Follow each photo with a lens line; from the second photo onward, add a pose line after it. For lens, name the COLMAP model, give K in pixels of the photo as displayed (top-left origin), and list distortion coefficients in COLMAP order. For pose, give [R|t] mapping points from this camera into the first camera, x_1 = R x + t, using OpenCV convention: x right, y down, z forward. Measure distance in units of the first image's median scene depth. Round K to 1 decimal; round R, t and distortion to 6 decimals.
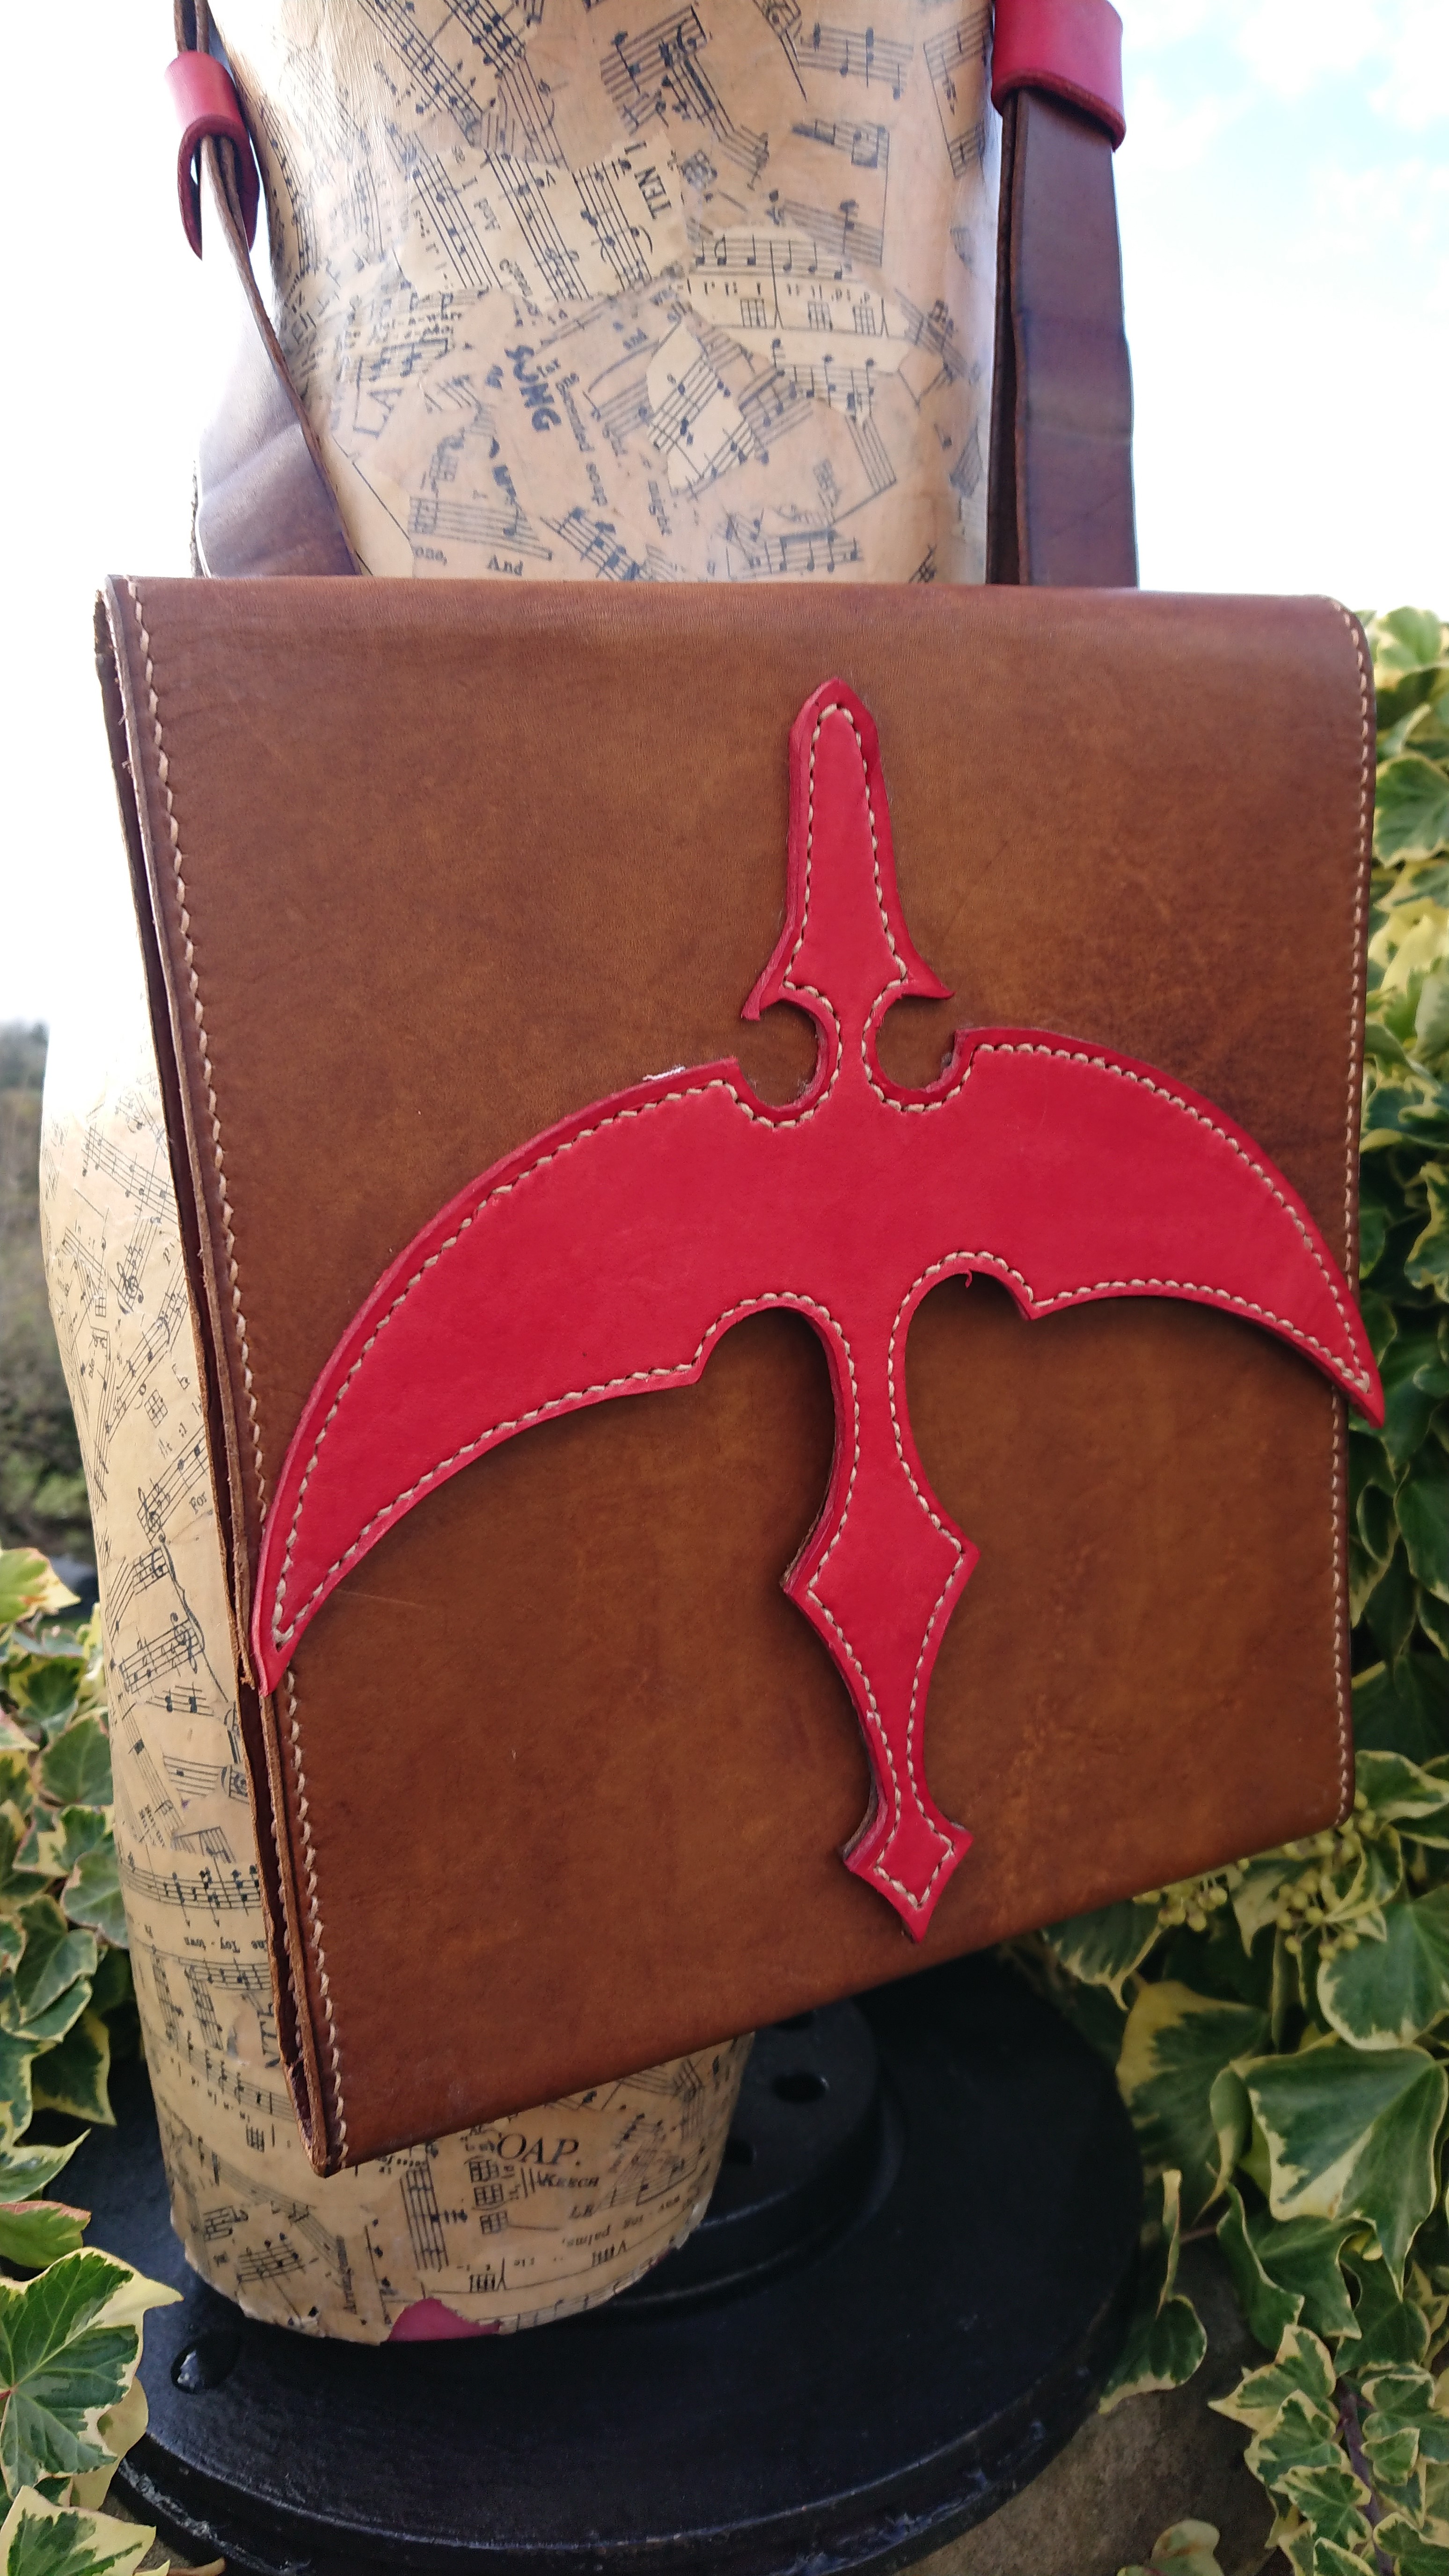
lens RADIAL K [[1913.6, 0, 790.6], [0, 1913.6, 1214.2], [0, 0, 1]] dist [0.092859, -0.091461]
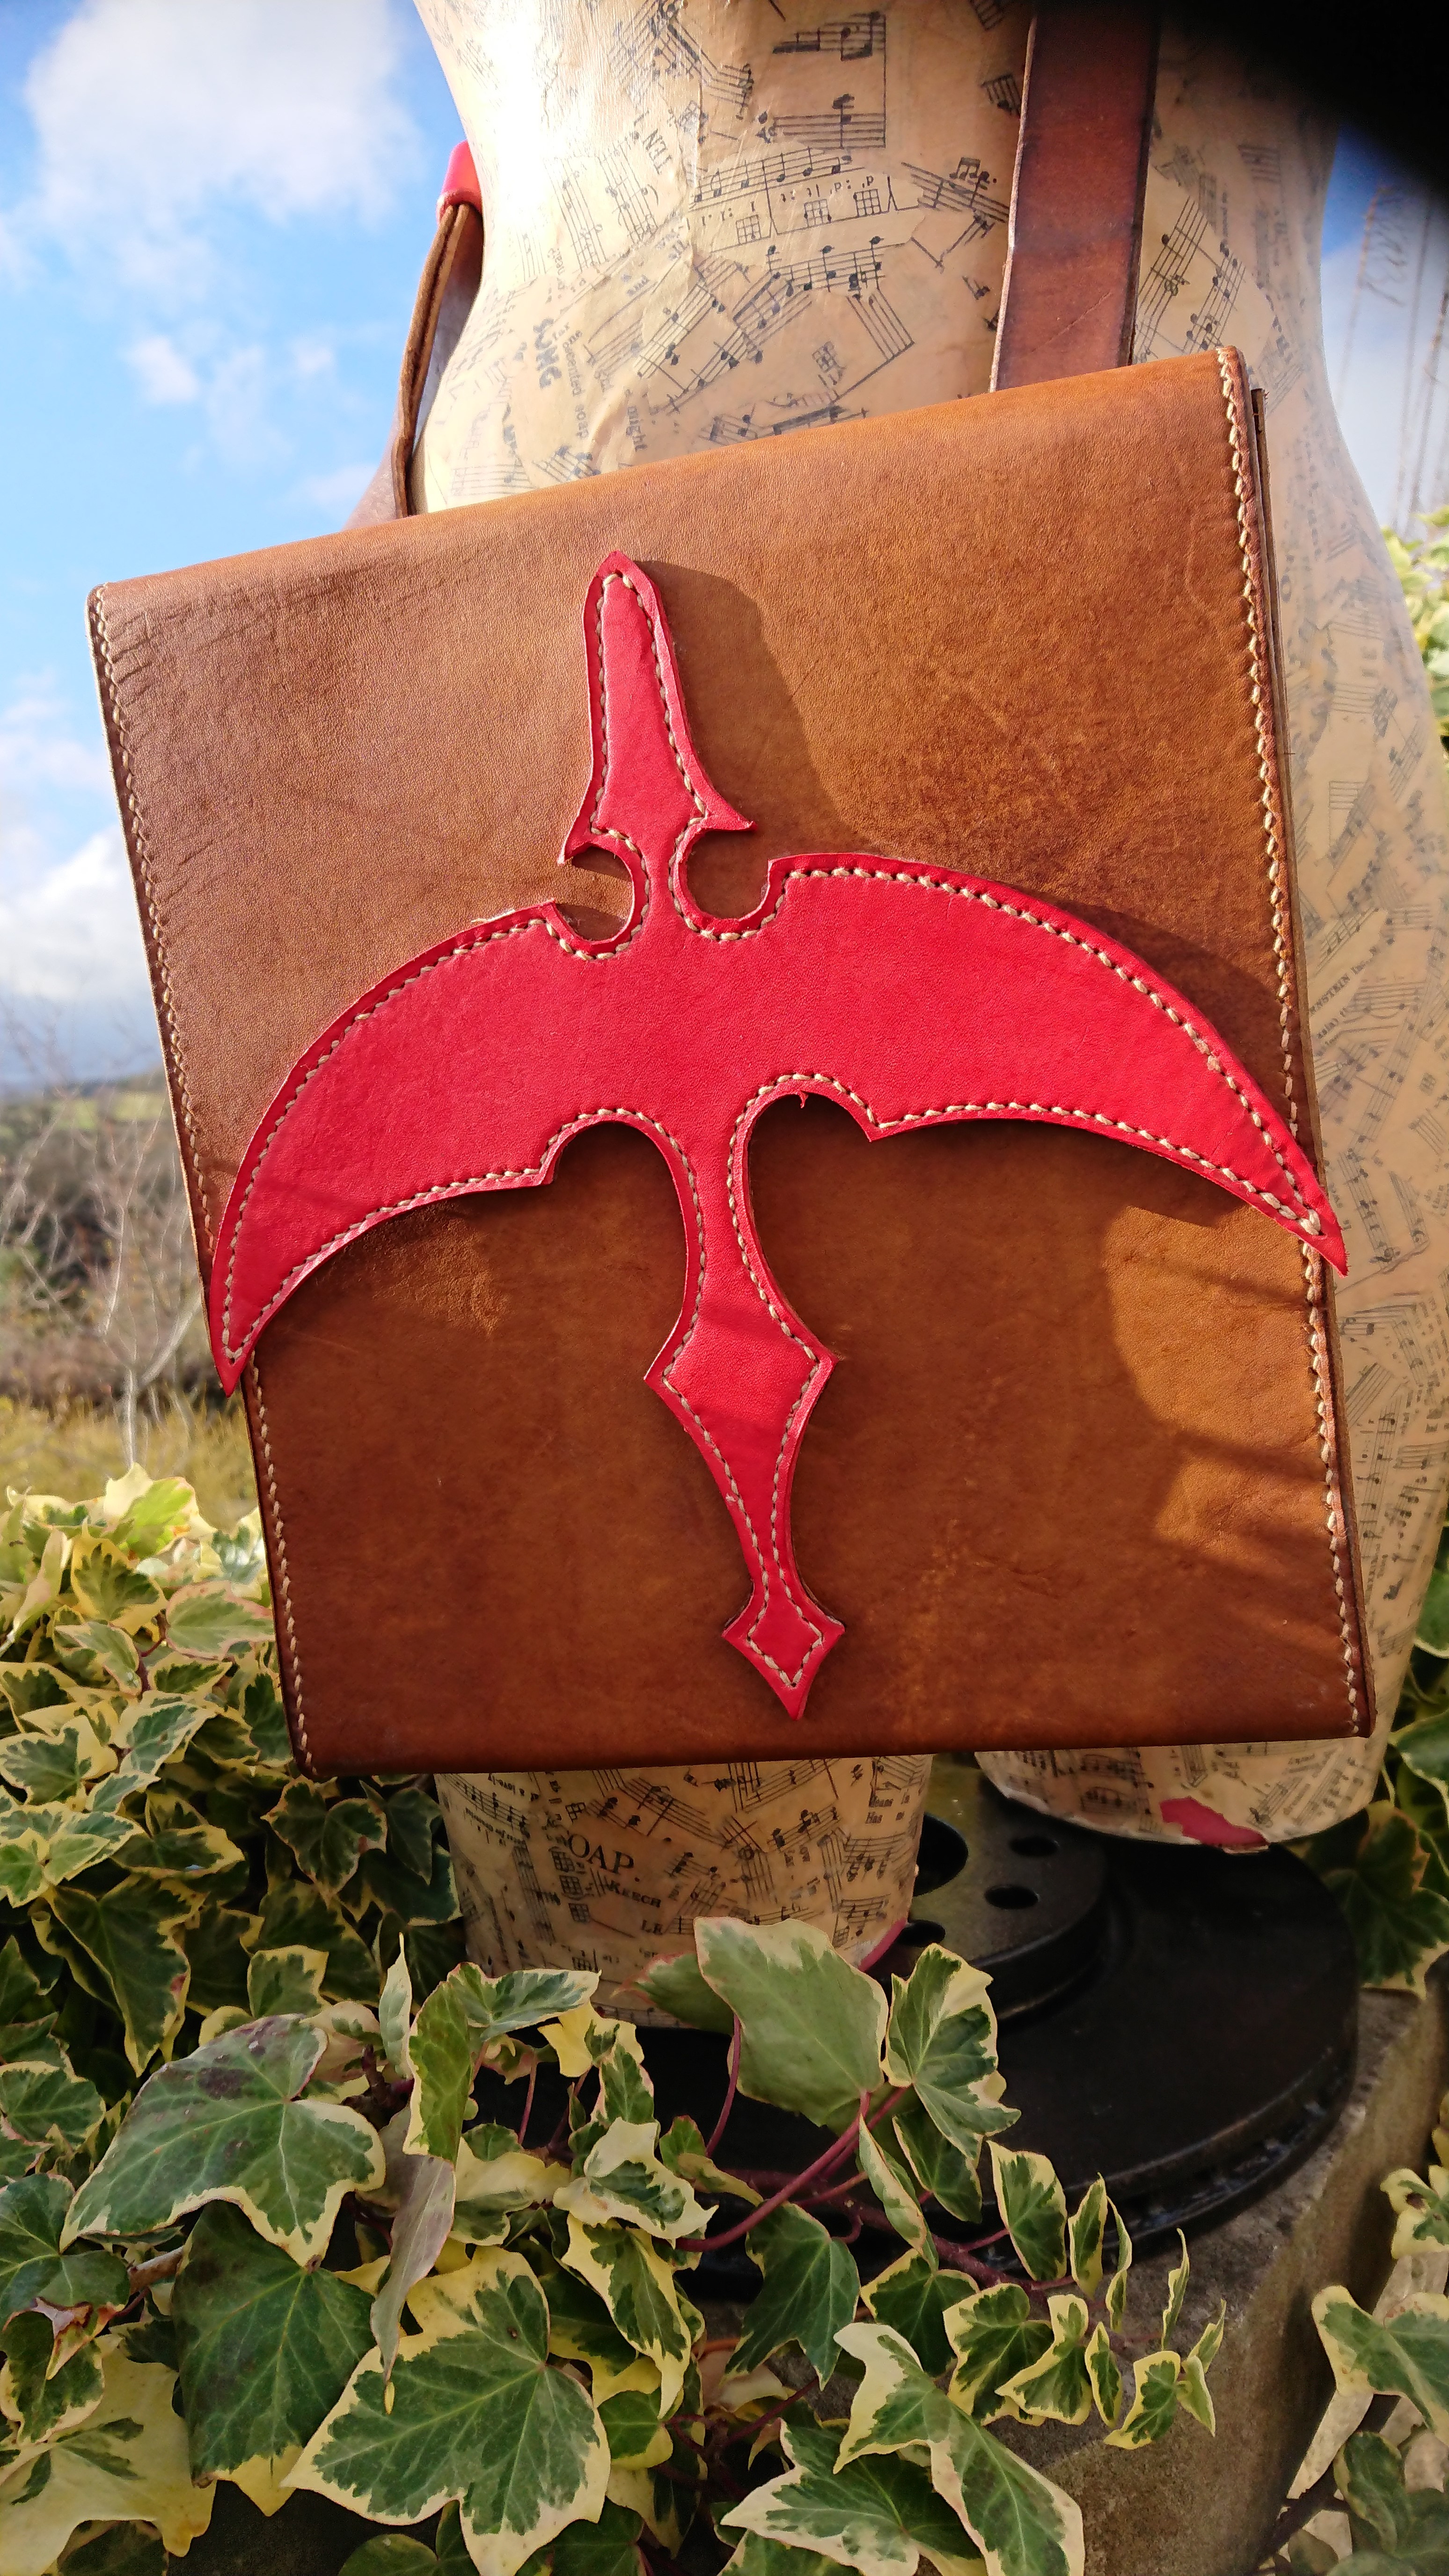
lens RADIAL K [[1913.6, 0, 672.1], [0, 1913.6, 1277.8], [0, 0, 1]] dist [0.092859, -0.091461]
pose [[0.769121, 0.029689, -0.638413, 0.692789], [-0.019784, 0.999548, 0.022650, 0.106893], [0.638797, -0.004790, 0.769361, 0.131153]]
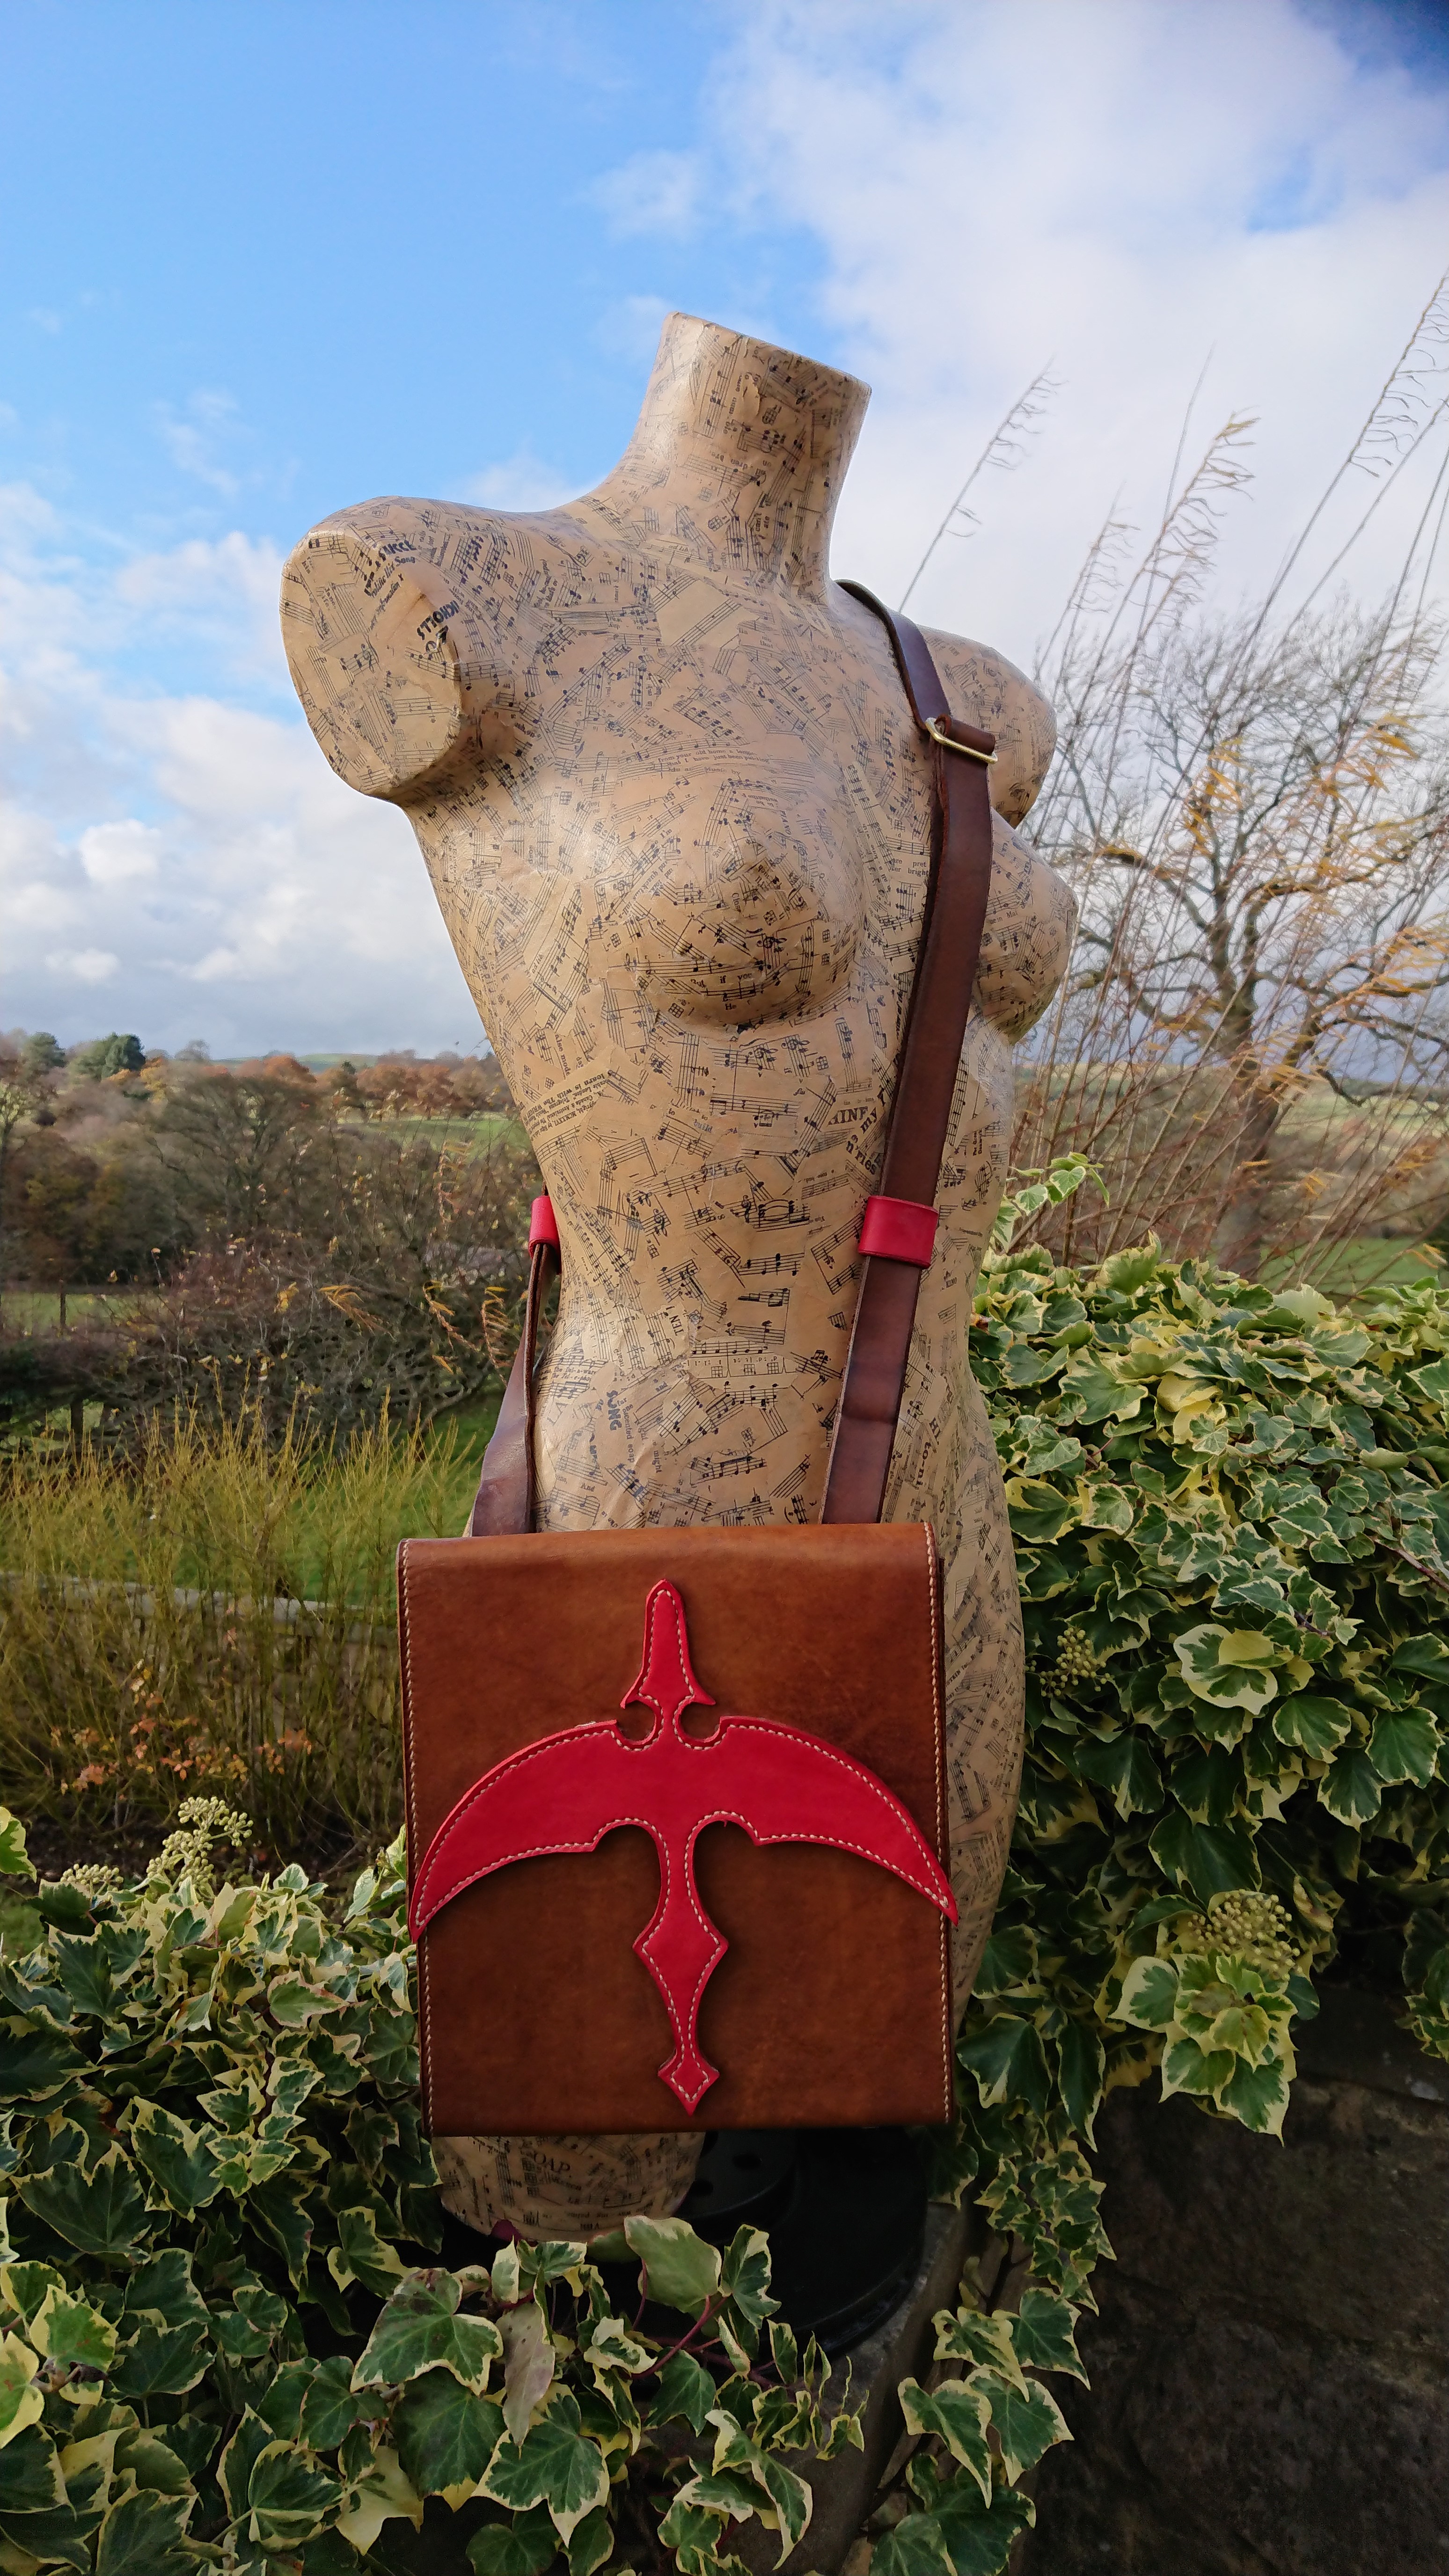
lens RADIAL K [[1913.6, 0, 745.4], [0, 1913.6, 1240.9], [0, 0, 1]] dist [0.092859, -0.091461]
pose [[0.894883, 0.071863, -0.440478, 1.048964], [-0.101874, 0.993786, -0.044835, -0.540970], [0.434519, 0.084996, 0.896643, -1.093747]]
